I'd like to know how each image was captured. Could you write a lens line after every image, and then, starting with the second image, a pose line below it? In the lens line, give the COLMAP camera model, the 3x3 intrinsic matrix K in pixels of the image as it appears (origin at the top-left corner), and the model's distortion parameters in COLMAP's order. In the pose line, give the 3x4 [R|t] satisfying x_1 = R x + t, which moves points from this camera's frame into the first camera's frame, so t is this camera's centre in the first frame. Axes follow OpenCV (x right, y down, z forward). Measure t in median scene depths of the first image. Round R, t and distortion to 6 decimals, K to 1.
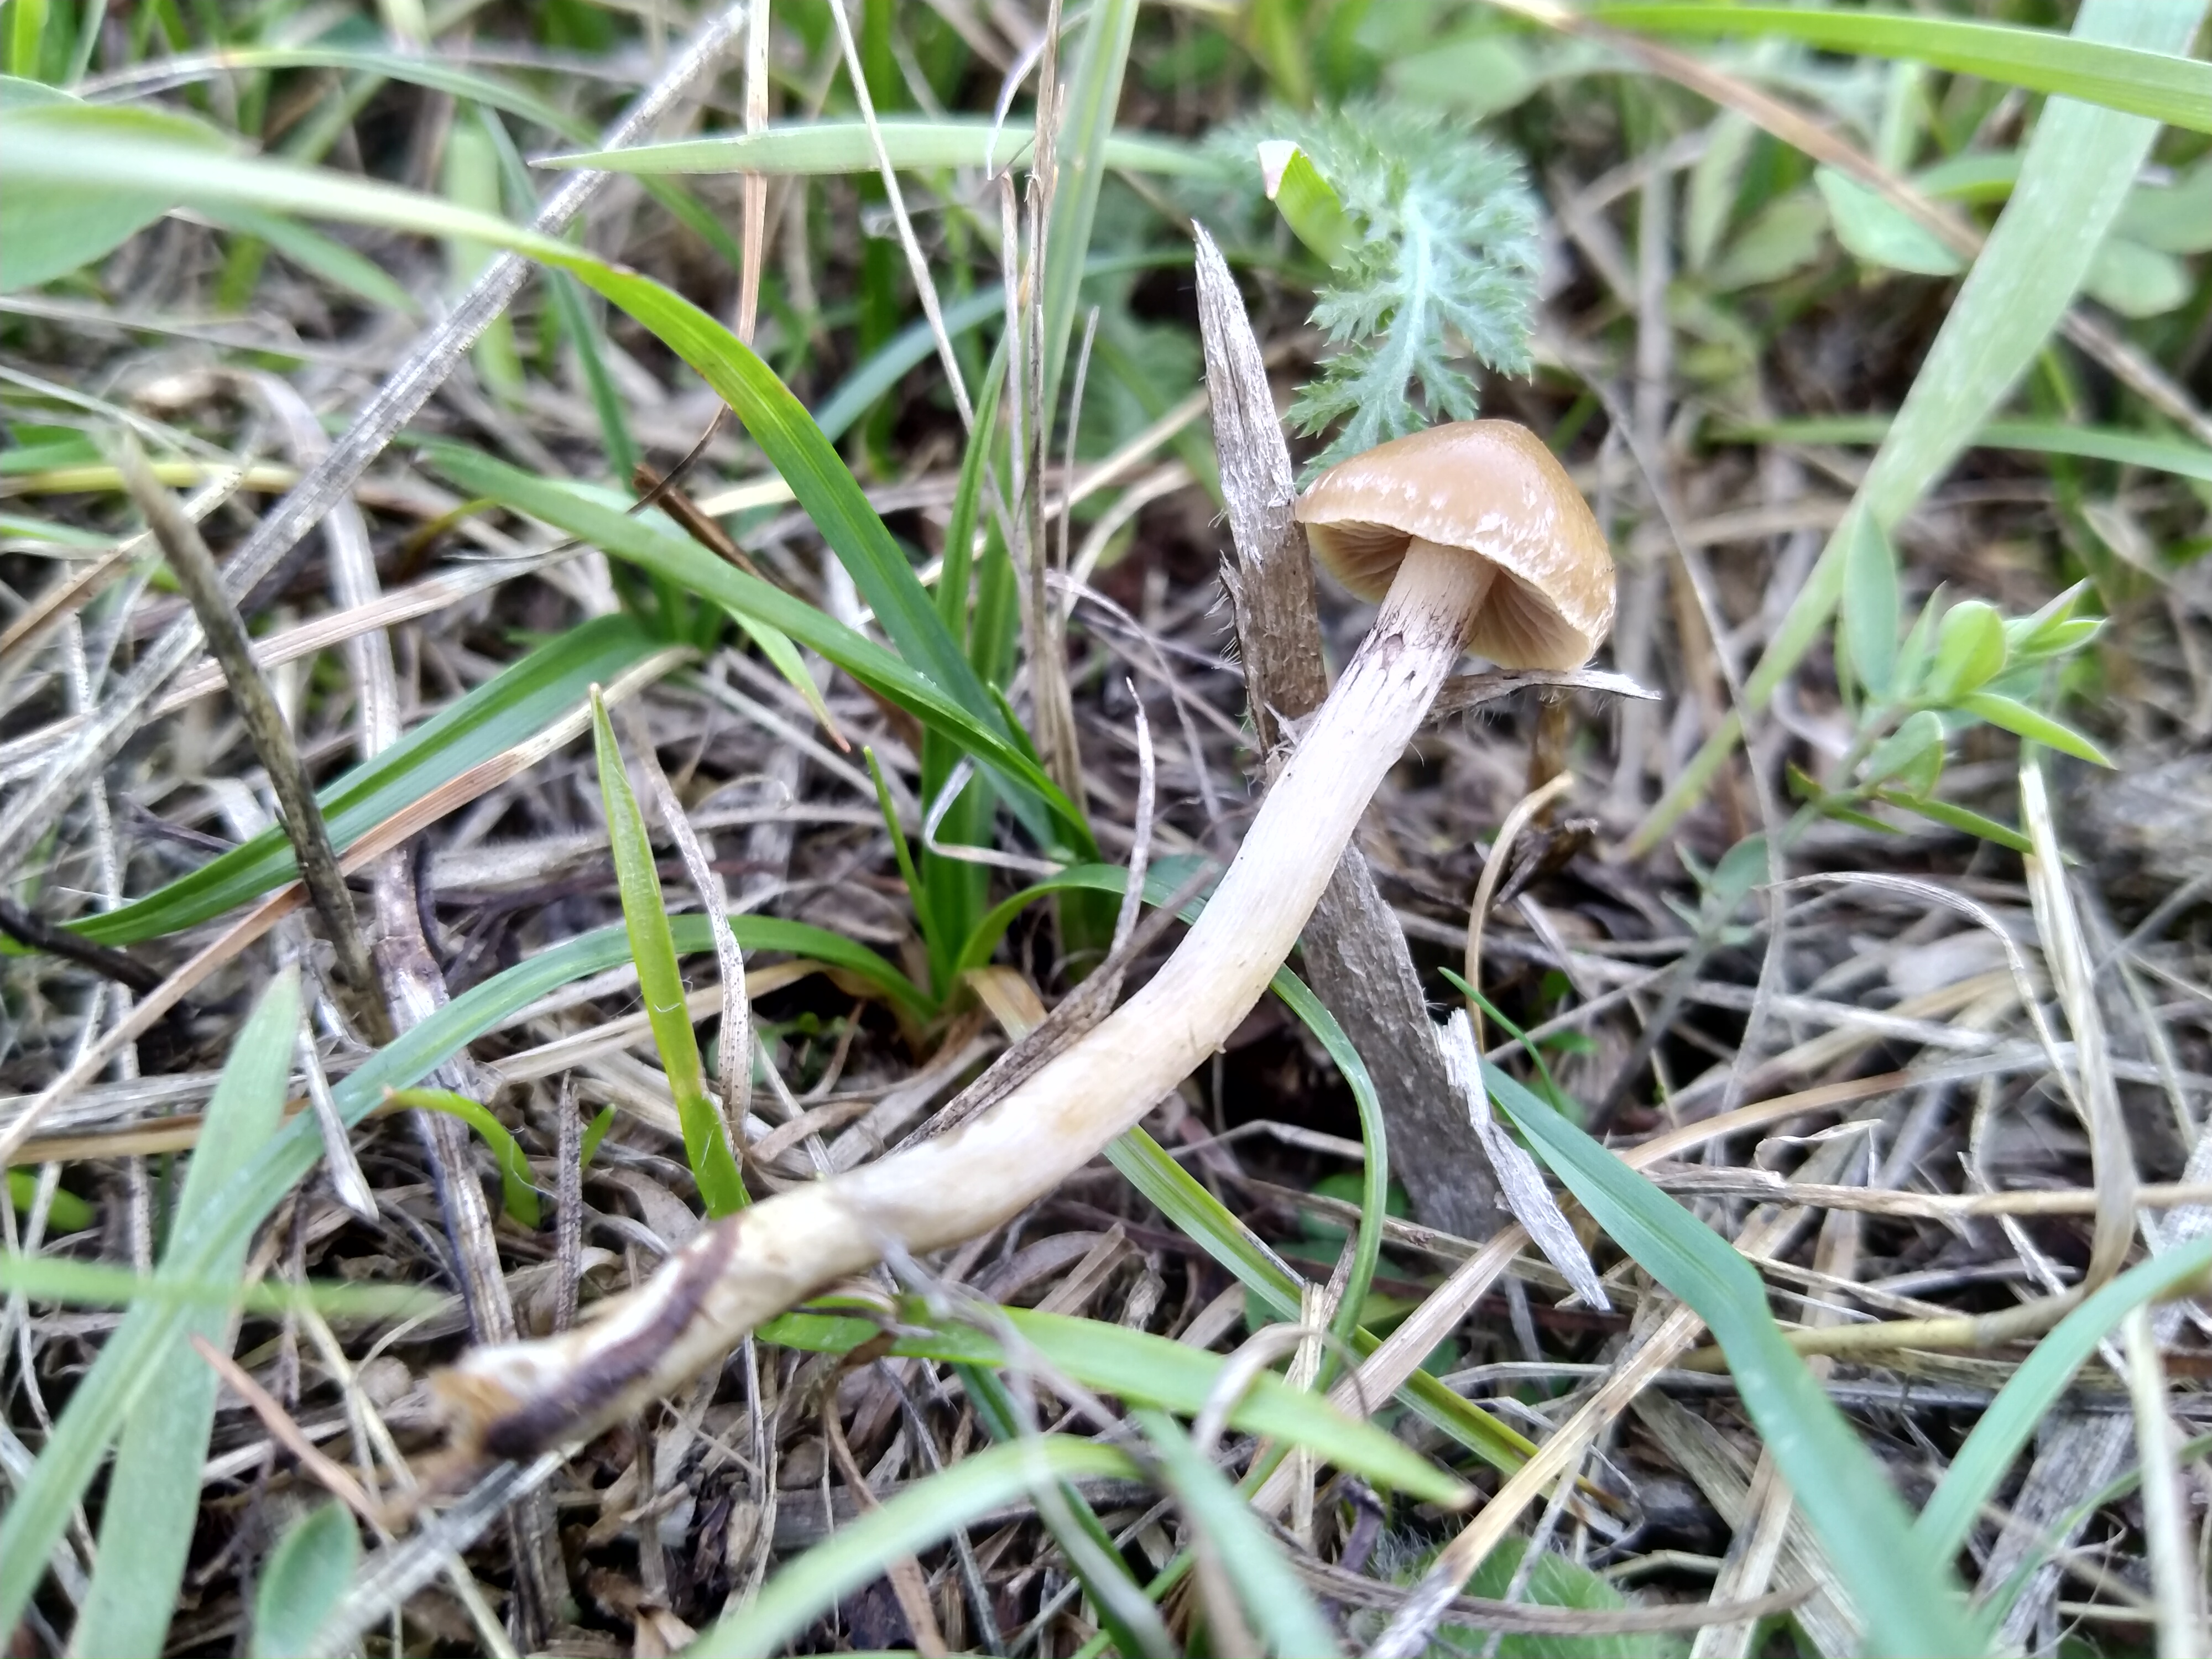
lens RADIAL K [[1945.8, 0, 1106.0], [0, 1945.8, 829.5], [0, 0, 1]] dist [-0.010367, 0.000569]
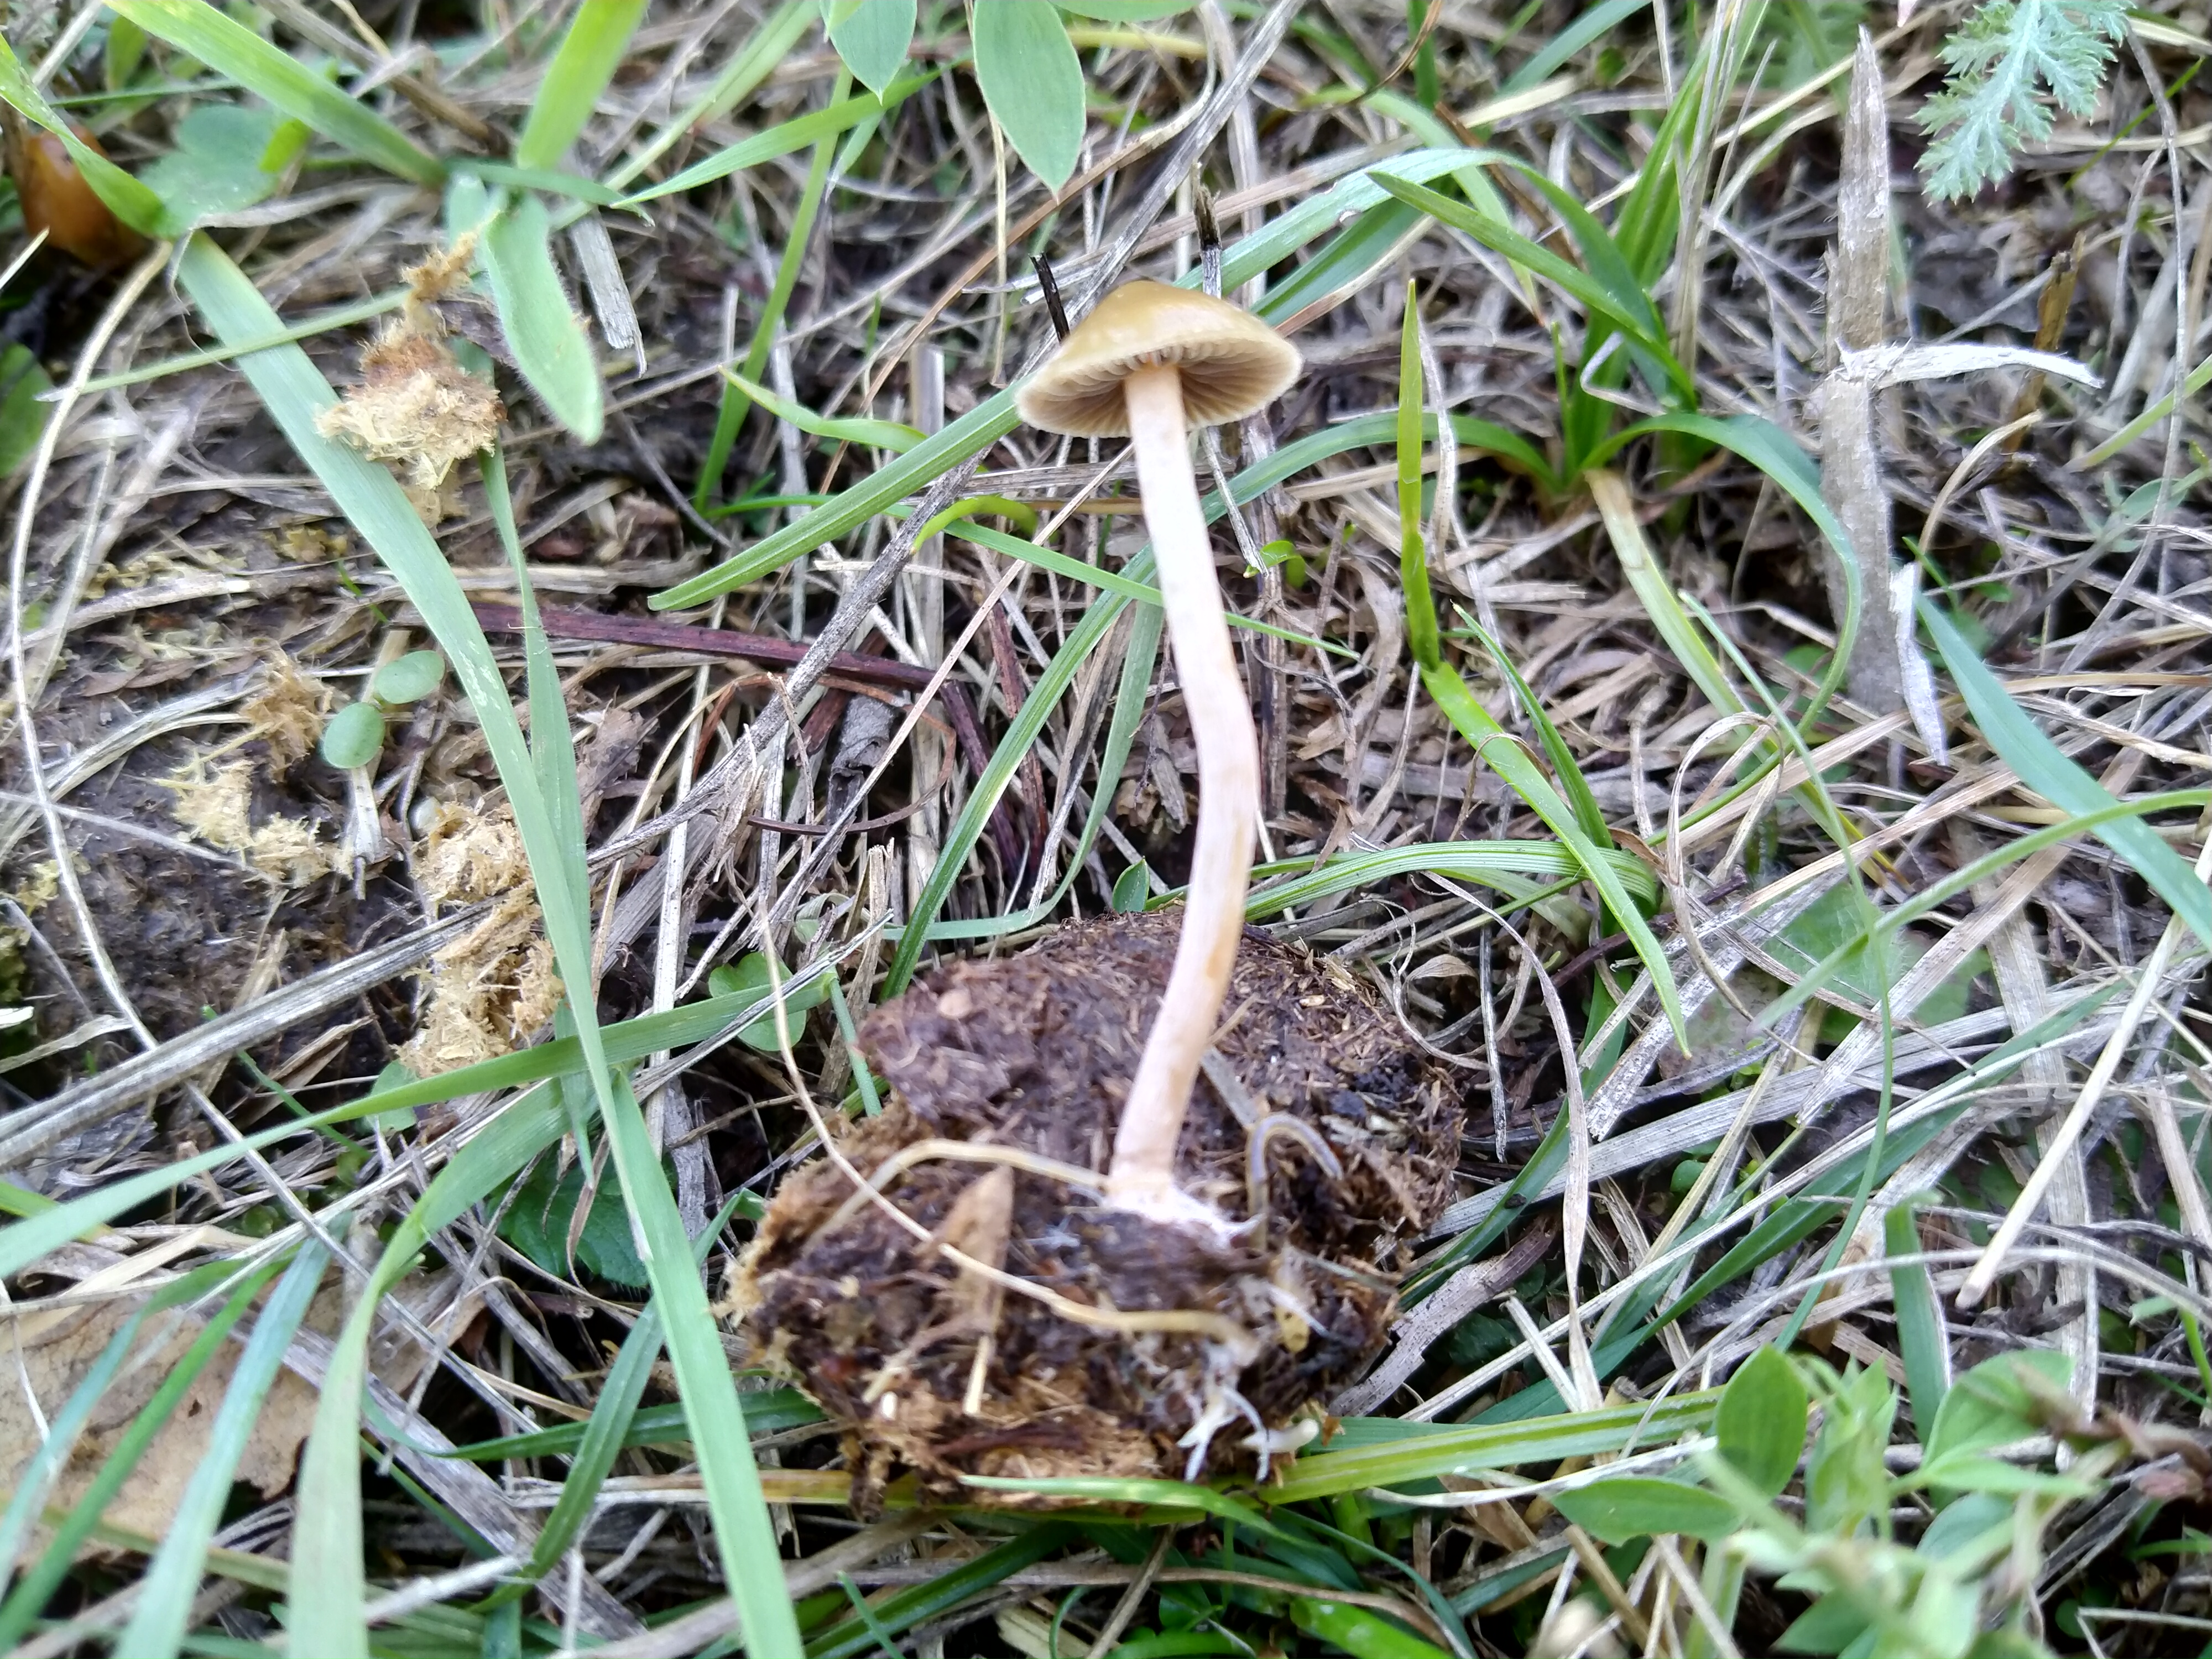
lens RADIAL K [[1945.8, 0, 1106.0], [0, 1945.8, 829.5], [0, 0, 1]] dist [-0.010367, 0.000569]
pose [[0.943941, 0.224681, -0.241855, 0.003183], [-0.126594, 0.923002, 0.363374, -0.180187], [0.304876, -0.312387, 0.899703, -0.599833]]
